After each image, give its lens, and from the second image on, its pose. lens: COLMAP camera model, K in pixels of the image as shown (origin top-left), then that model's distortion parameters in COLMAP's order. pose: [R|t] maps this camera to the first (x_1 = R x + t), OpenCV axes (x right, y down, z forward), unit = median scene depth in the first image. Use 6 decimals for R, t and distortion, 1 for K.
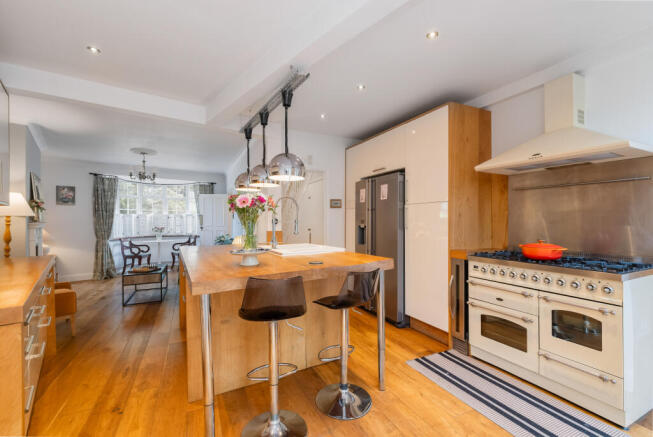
lens RADIAL K [[289.8, 0, 326.5], [0, 289.8, 218.5], [0, 0, 1]] dist [0.000114, -0.000001]
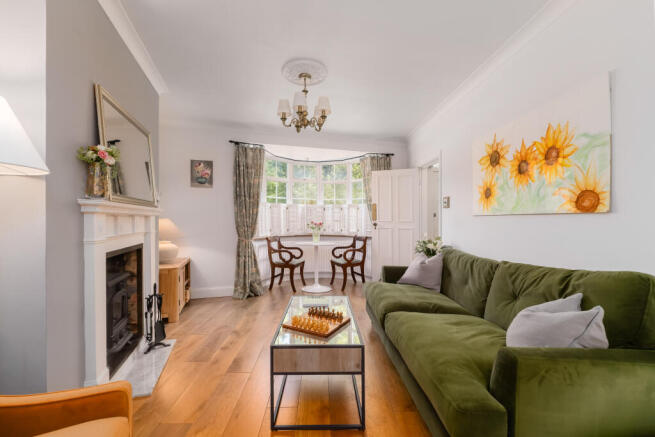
lens RADIAL K [[286.9, 0, 329.3], [0, 286.9, 230.2], [0, 0, 1]] dist [0.000309, 0.000000]
pose [[0.918150, 0.021362, -0.395658, -0.306926], [-0.007840, 0.999330, 0.035762, 0.026191], [0.396156, -0.029733, 0.917701, 0.433689]]
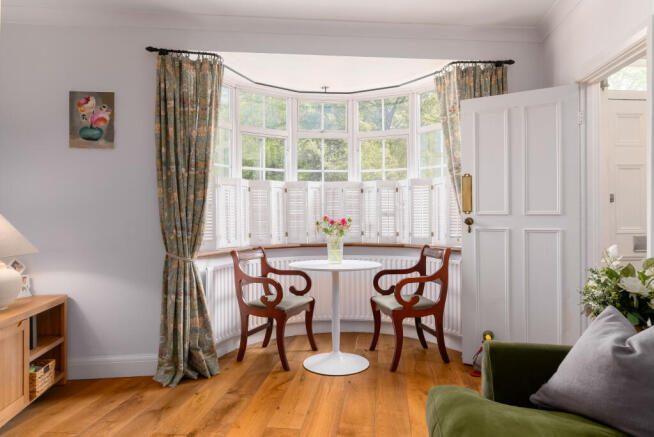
lens RADIAL K [[430.0, 0, 326.1], [0, 430.0, 236.9], [0, 0, 1]] dist [-0.000063, -0.000196]
pose [[0.835687, 0.026713, -0.548556, -0.355955], [0.004588, 0.998442, 0.055611, 0.026247], [0.549187, -0.048990, 0.834263, 0.651256]]
